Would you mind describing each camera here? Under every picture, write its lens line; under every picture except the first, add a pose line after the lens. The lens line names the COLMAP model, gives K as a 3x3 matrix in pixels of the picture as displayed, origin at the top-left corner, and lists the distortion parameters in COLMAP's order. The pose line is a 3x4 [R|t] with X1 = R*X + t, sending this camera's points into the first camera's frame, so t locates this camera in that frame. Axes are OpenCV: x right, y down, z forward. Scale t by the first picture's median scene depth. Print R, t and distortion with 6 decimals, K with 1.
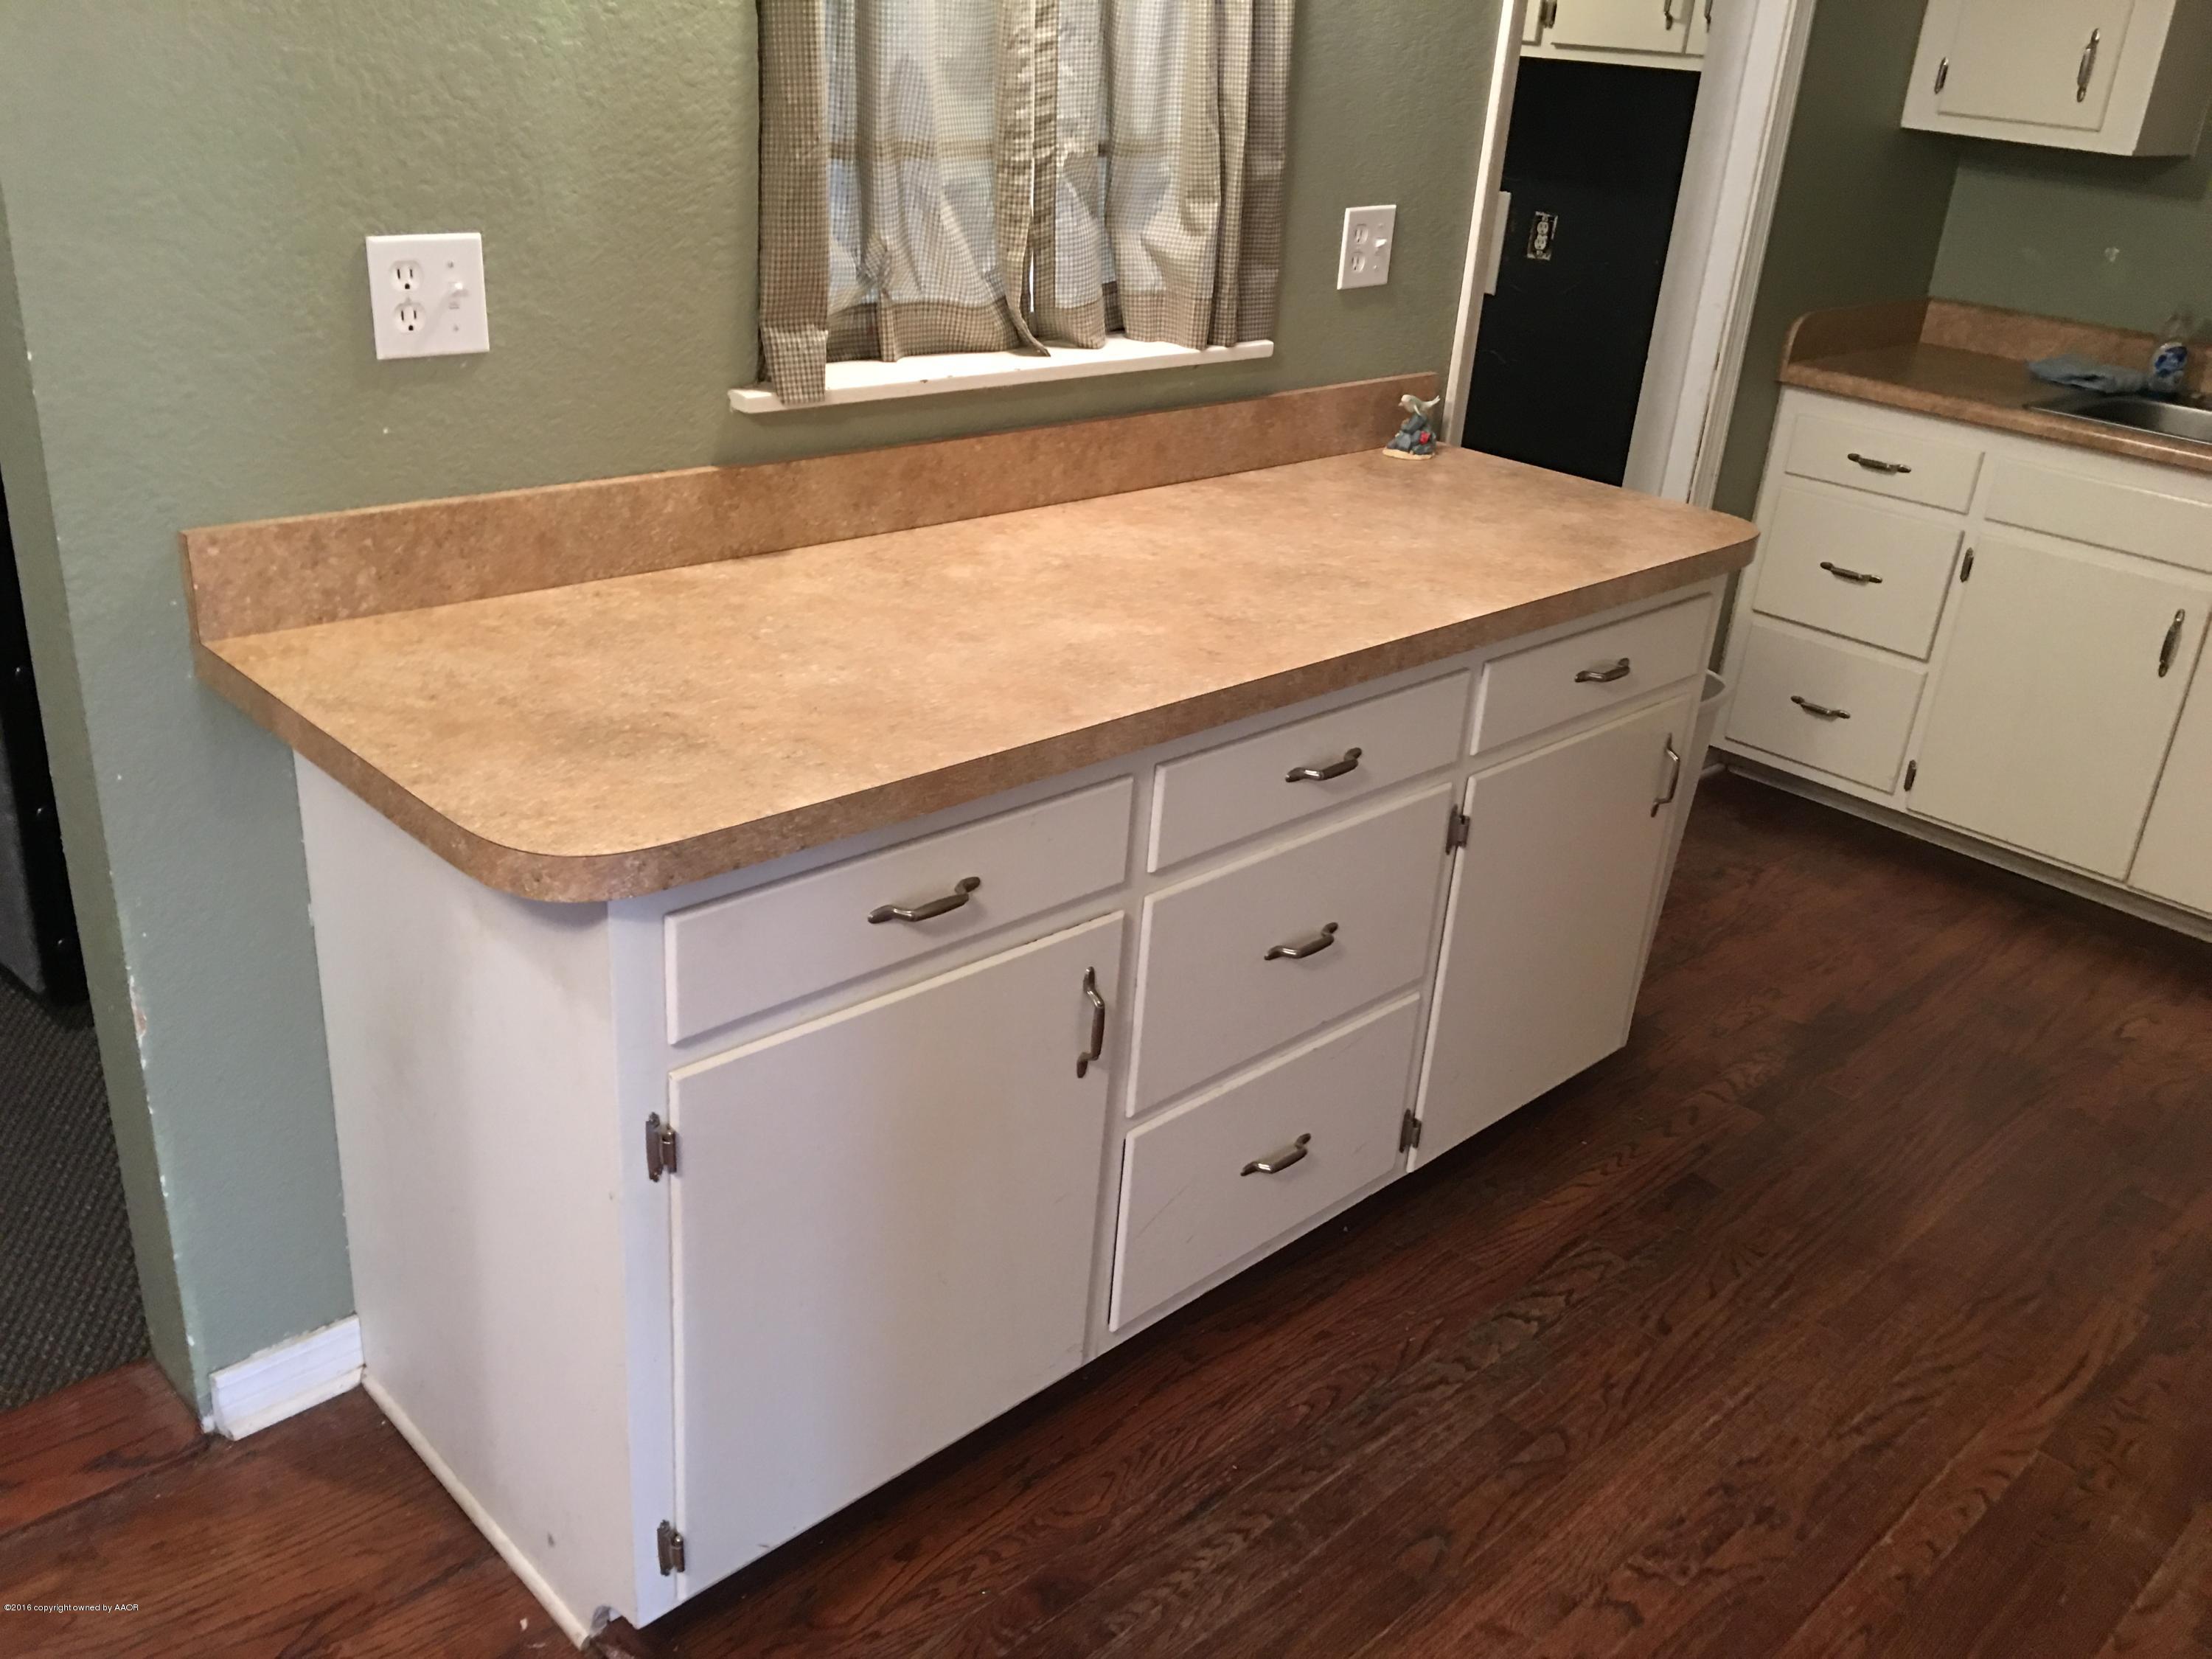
lens RADIAL K [[1860.8, 0, 1098.9], [0, 1860.8, 828.6], [0, 0, 1]] dist [0.079401, -0.124051]
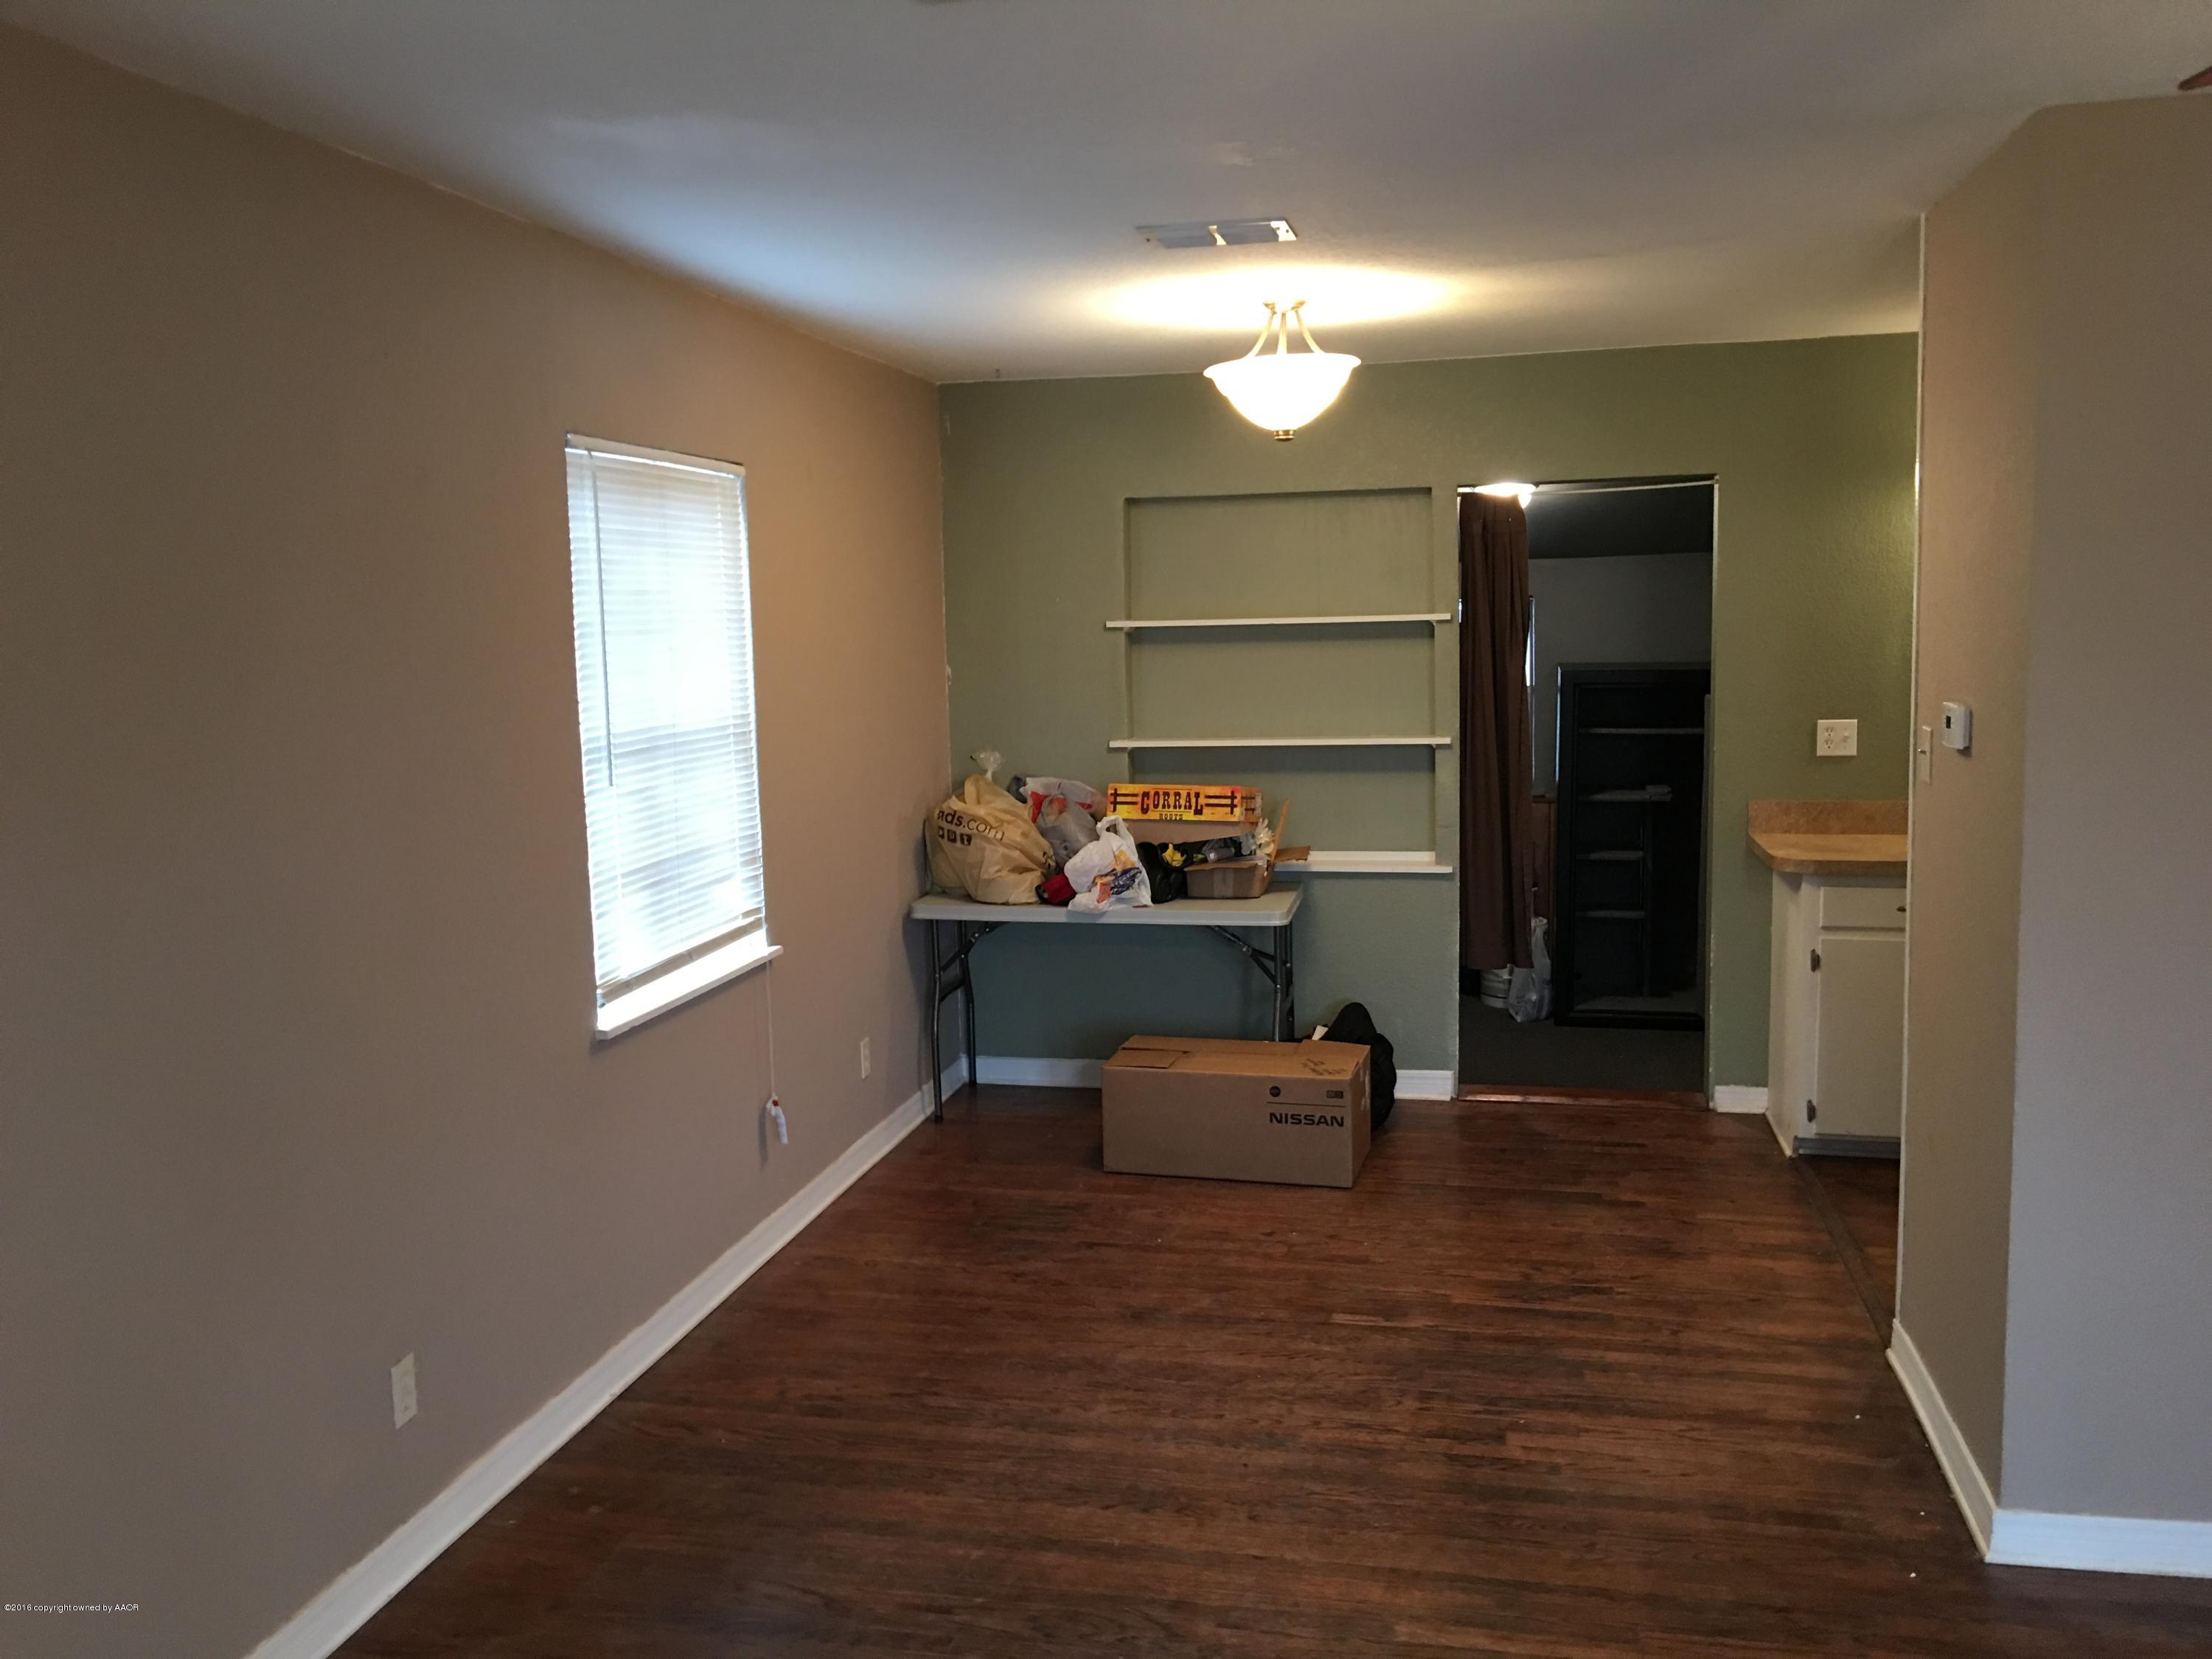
lens RADIAL K [[1860.8, 0, 1094.9], [0, 1860.8, 833.6], [0, 0, 1]] dist [0.079401, -0.124051]
pose [[0.546388, 0.009447, -0.837479, 1.431564], [-0.294186, 0.938385, -0.181348, 0.721171], [0.784165, 0.345461, 0.515502, -1.394667]]
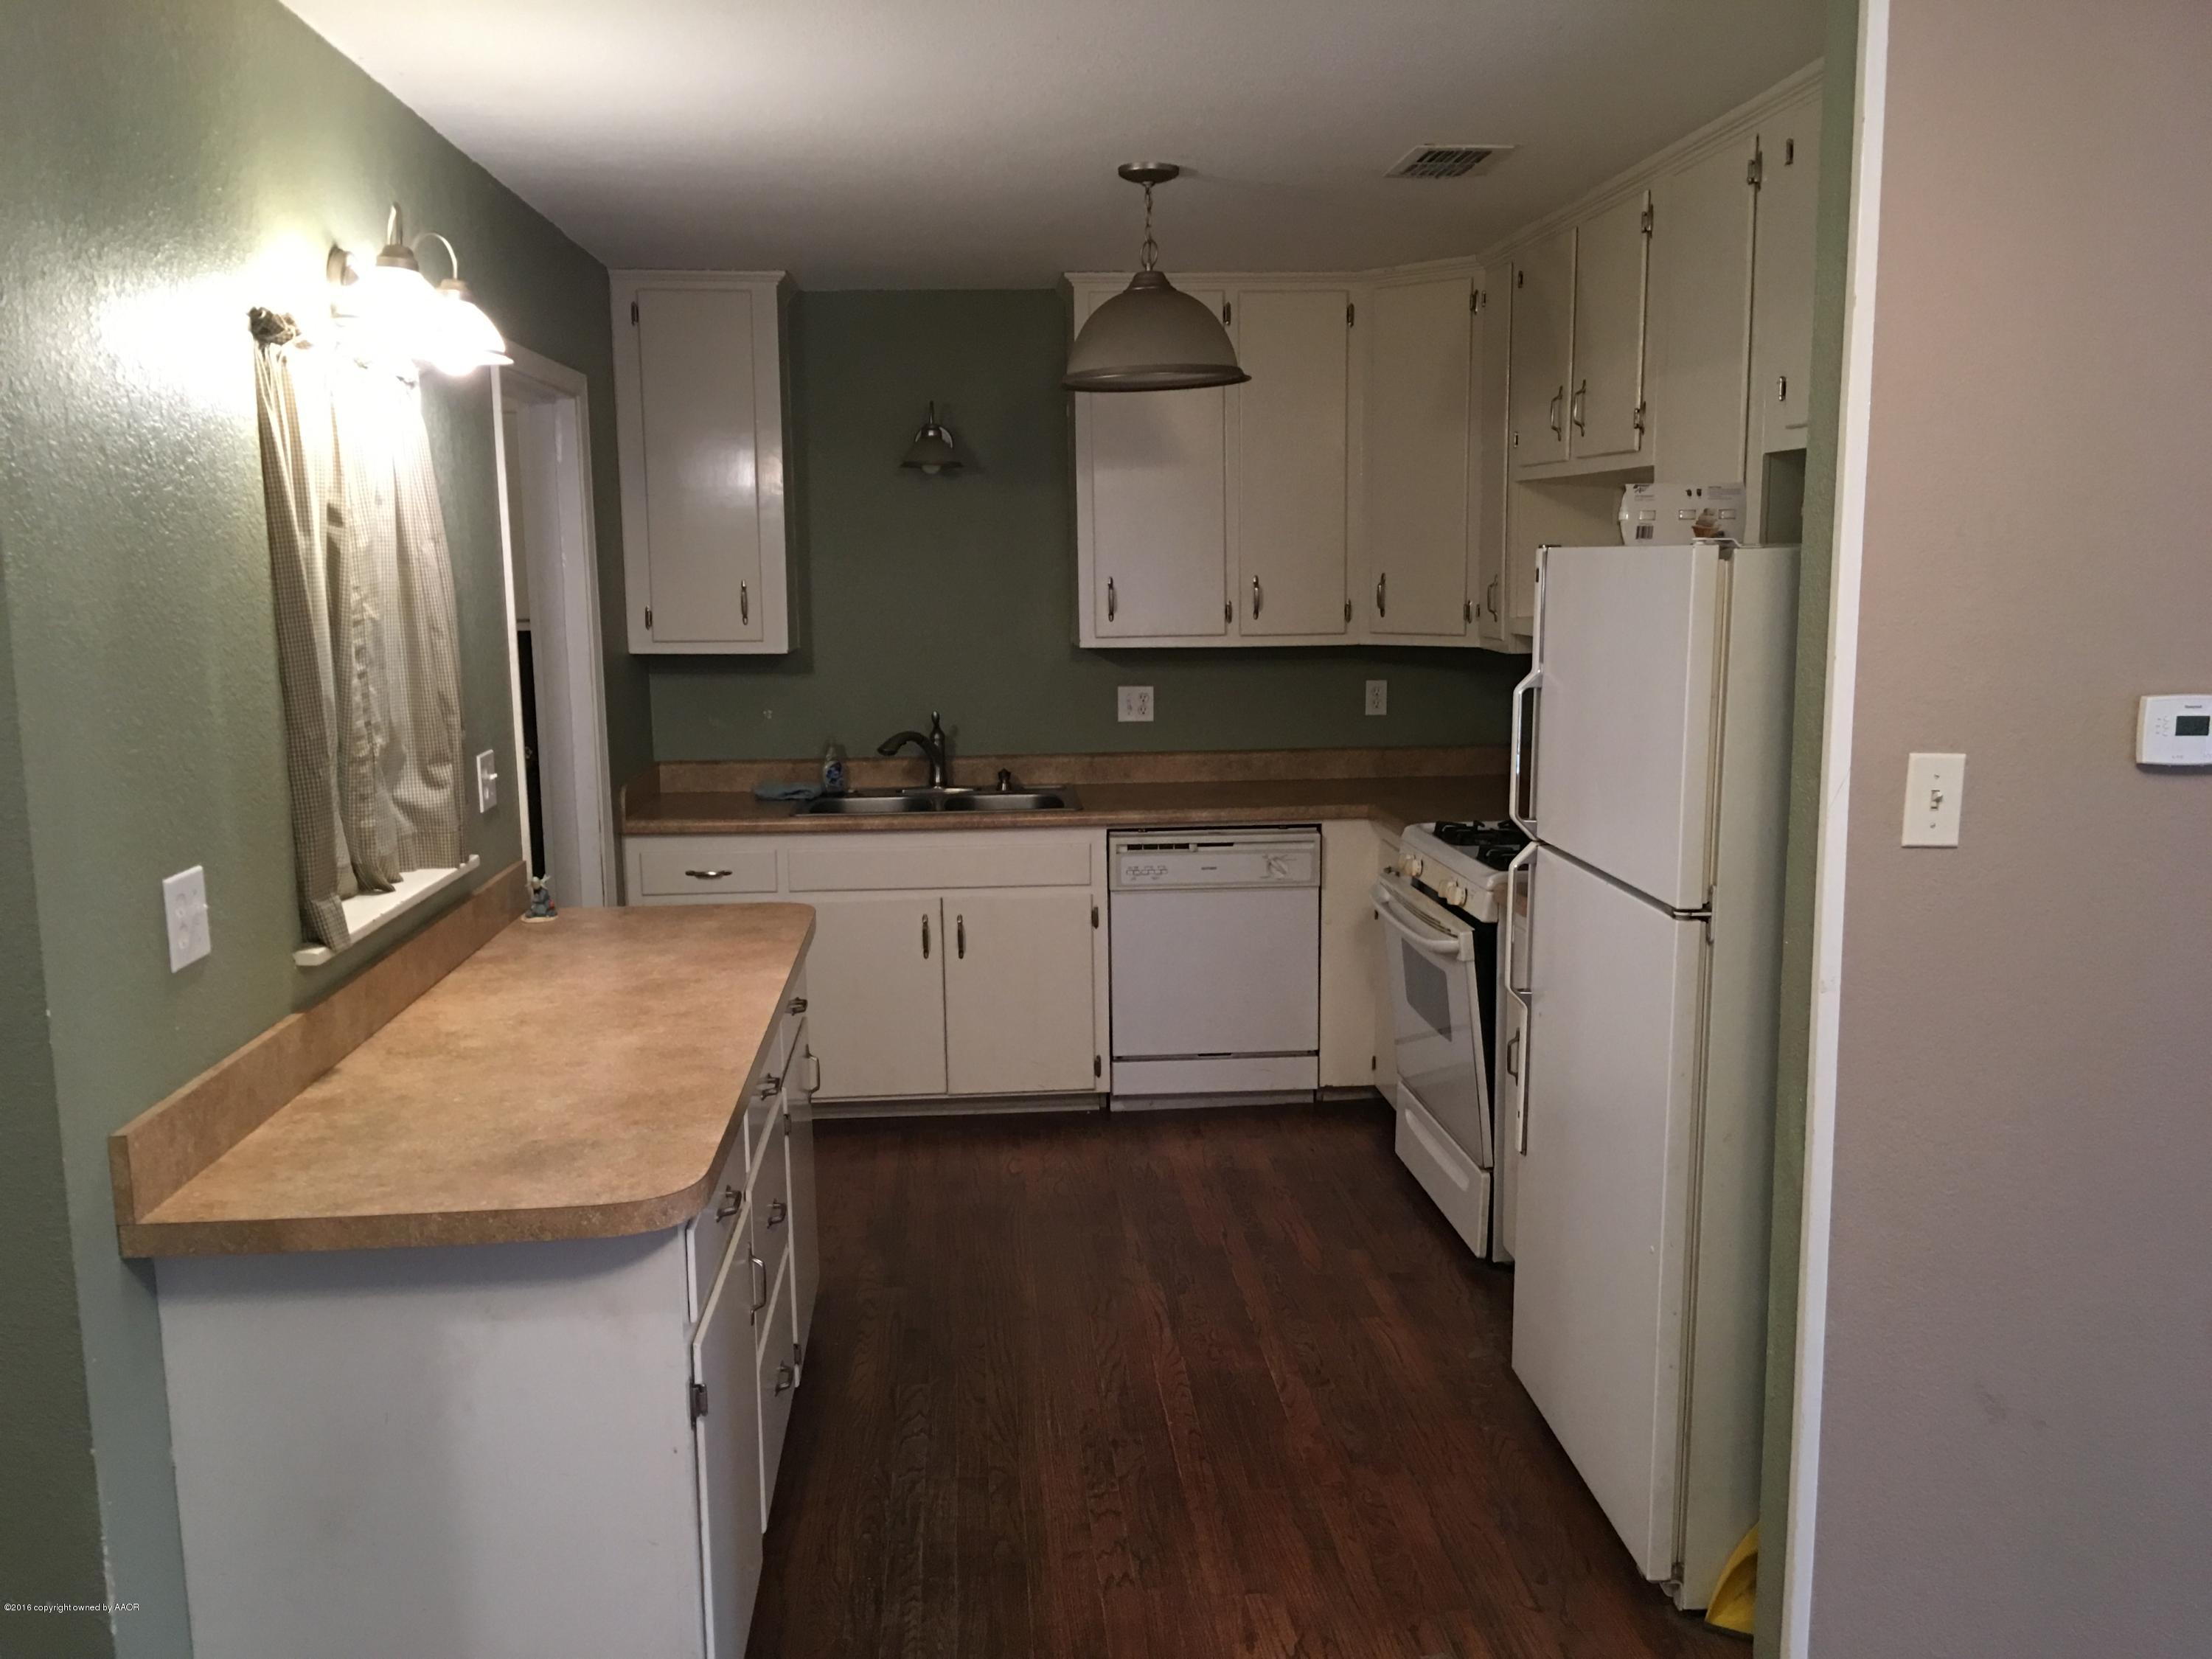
lens RADIAL K [[1860.8, 0, 1100.9], [0, 1860.8, 840.1], [0, 0, 1]] dist [0.079401, -0.124051]
pose [[0.633615, -0.193654, 0.749019, -0.790897], [0.369201, 0.926495, -0.072778, -0.009134], [-0.679869, 0.322652, 0.658539, -0.241059]]
